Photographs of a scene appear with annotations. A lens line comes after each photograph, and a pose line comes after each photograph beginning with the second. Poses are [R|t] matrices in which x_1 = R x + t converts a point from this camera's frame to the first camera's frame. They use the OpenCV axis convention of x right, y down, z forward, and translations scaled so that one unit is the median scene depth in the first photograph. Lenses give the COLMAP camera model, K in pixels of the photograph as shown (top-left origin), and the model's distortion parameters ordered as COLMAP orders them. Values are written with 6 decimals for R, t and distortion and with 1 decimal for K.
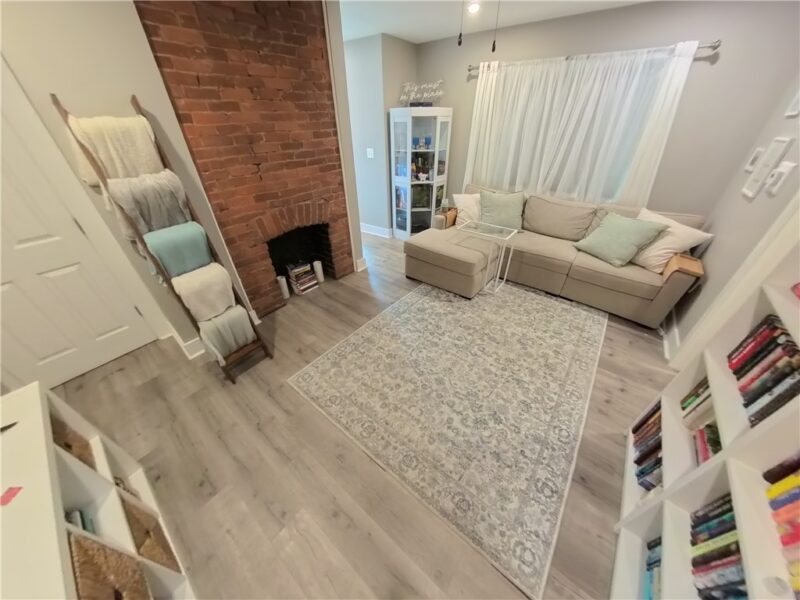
lens RADIAL K [[262.2, 0, 399.3], [0, 262.2, 302.3], [0, 0, 1]] dist [-0.017836, 0.000897]
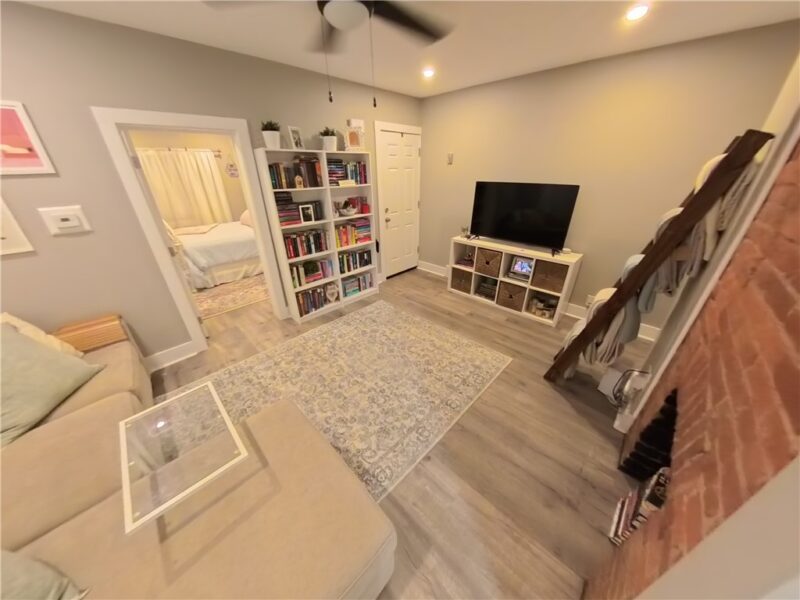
lens RADIAL K [[262.2, 0, 401.6], [0, 262.2, 300.7], [0, 0, 1]] dist [-0.017836, 0.000897]
pose [[-0.994943, -0.030863, 0.095584, -0.016803], [0.069736, 0.472629, 0.878498, -0.894701], [-0.072288, 0.880721, -0.468086, 1.284909]]
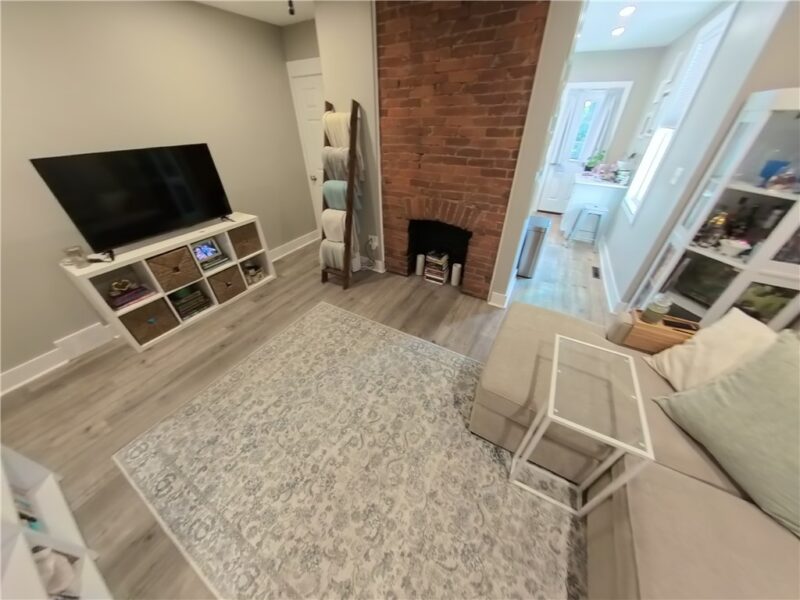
lens RADIAL K [[262.2, 0, 398.1], [0, 262.2, 301.2], [0, 0, 1]] dist [-0.017836, 0.000897]
pose [[0.147985, 0.579277, -0.801585, 0.716793], [-0.557363, 0.718386, 0.416255, -0.487074], [0.816974, 0.385174, 0.429178, 0.677295]]
